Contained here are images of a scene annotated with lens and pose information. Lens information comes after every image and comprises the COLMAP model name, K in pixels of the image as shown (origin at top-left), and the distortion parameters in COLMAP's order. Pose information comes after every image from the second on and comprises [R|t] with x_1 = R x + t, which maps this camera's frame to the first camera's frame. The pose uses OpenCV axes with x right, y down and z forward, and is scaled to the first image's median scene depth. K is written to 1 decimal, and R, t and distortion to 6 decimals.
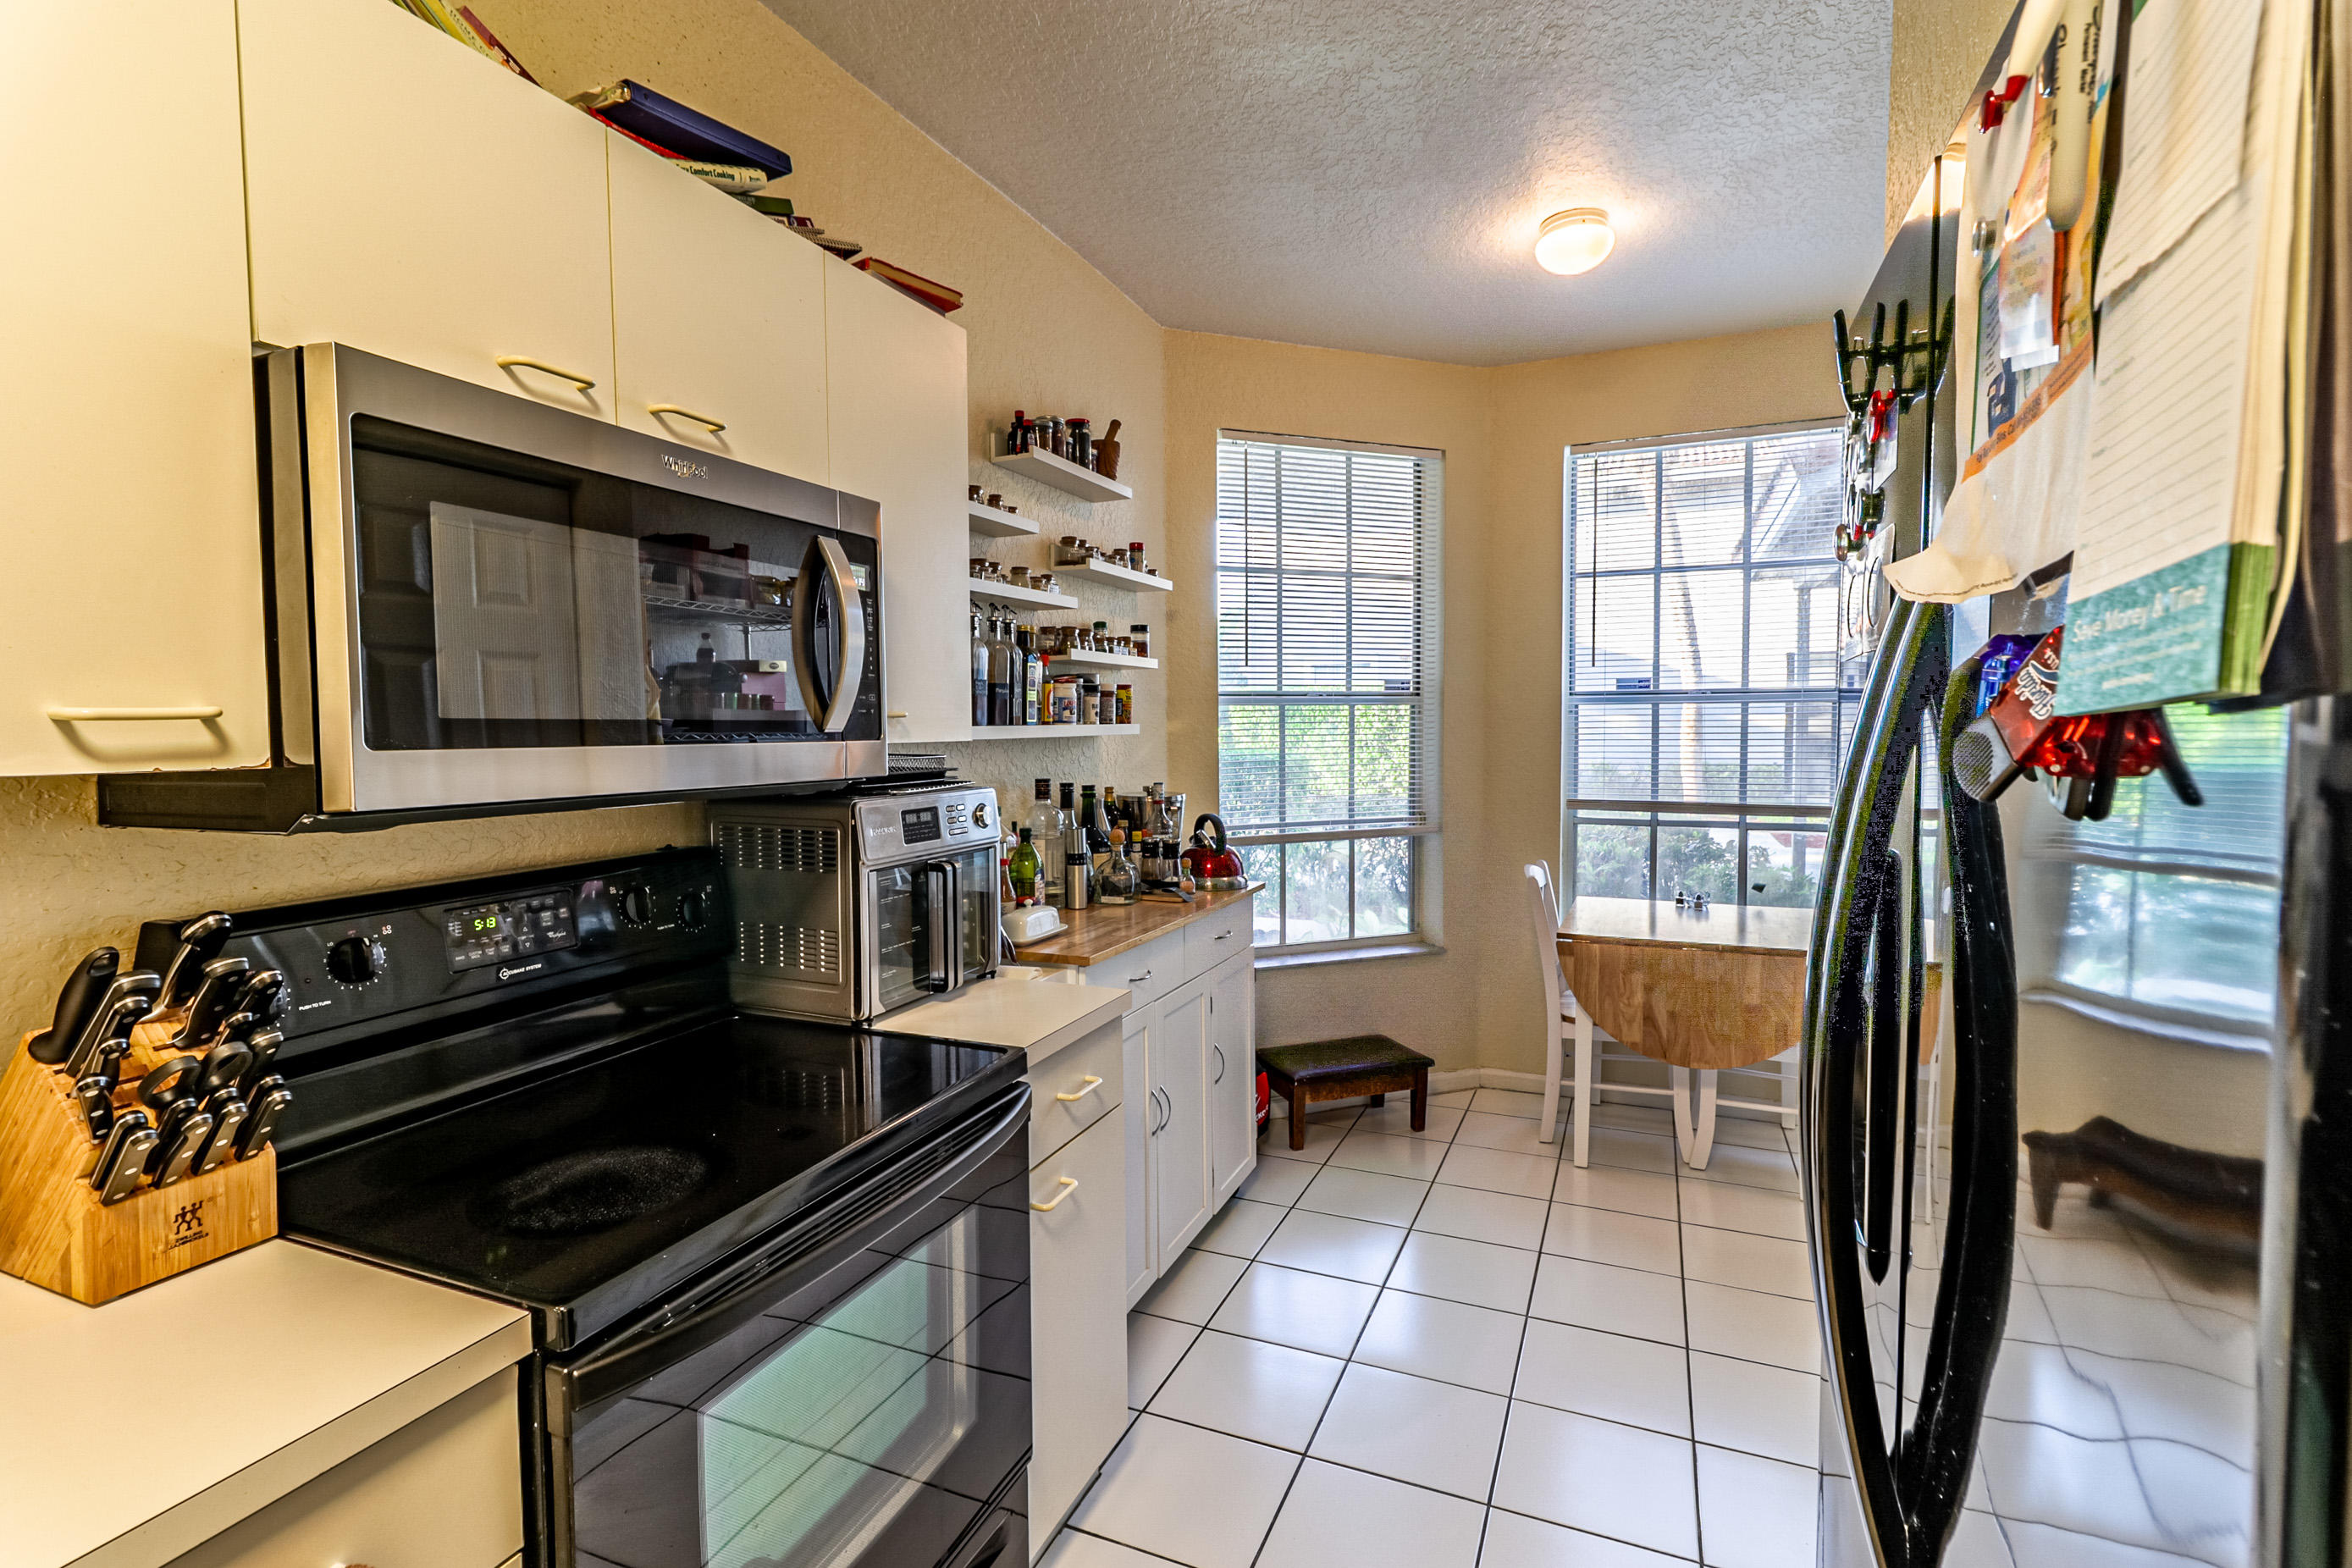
lens RADIAL K [[1095.5, 0, 1168.8], [0, 1095.5, 771.8], [0, 0, 1]] dist [0.001698, 0.000511]
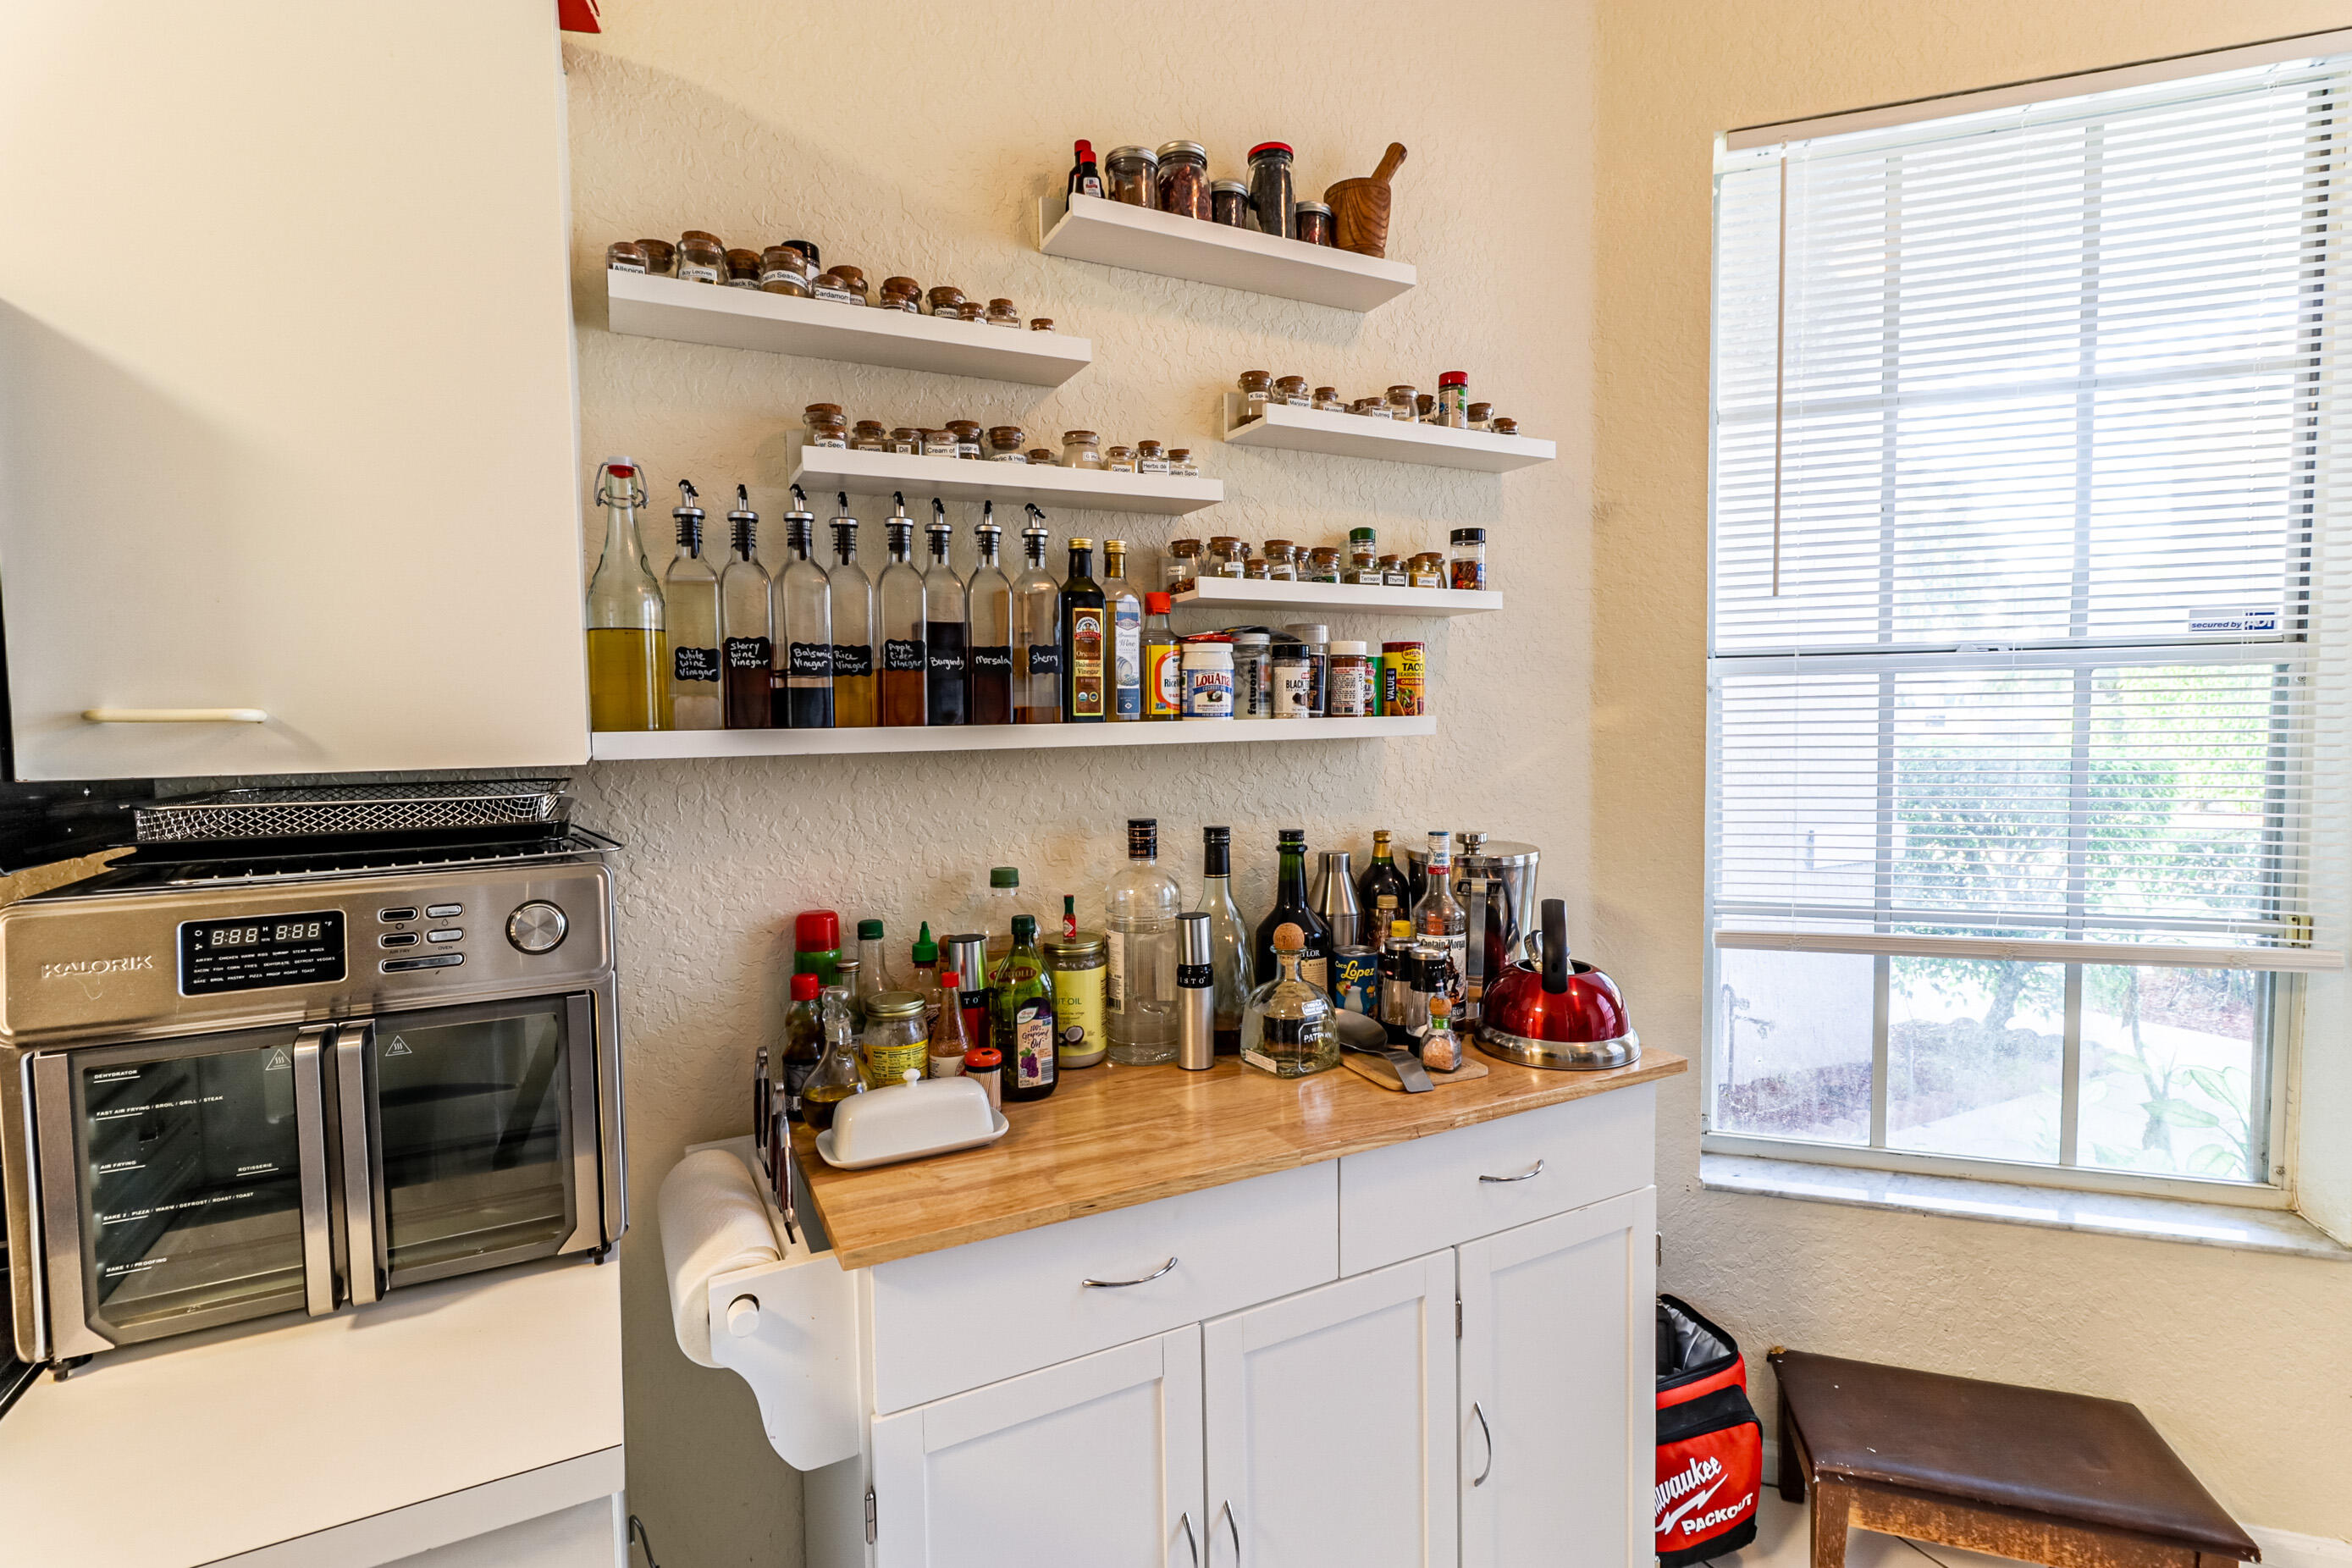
lens RADIAL K [[1115.6, 0, 1167.4], [0, 1115.6, 762.2], [0, 0, 1]] dist [0.000986, -0.000110]
pose [[0.767398, 0.028224, -0.640550, 0.232303], [-0.021607, 0.999602, 0.018158, -0.030092], [0.640807, -0.000094, 0.767702, 0.537659]]
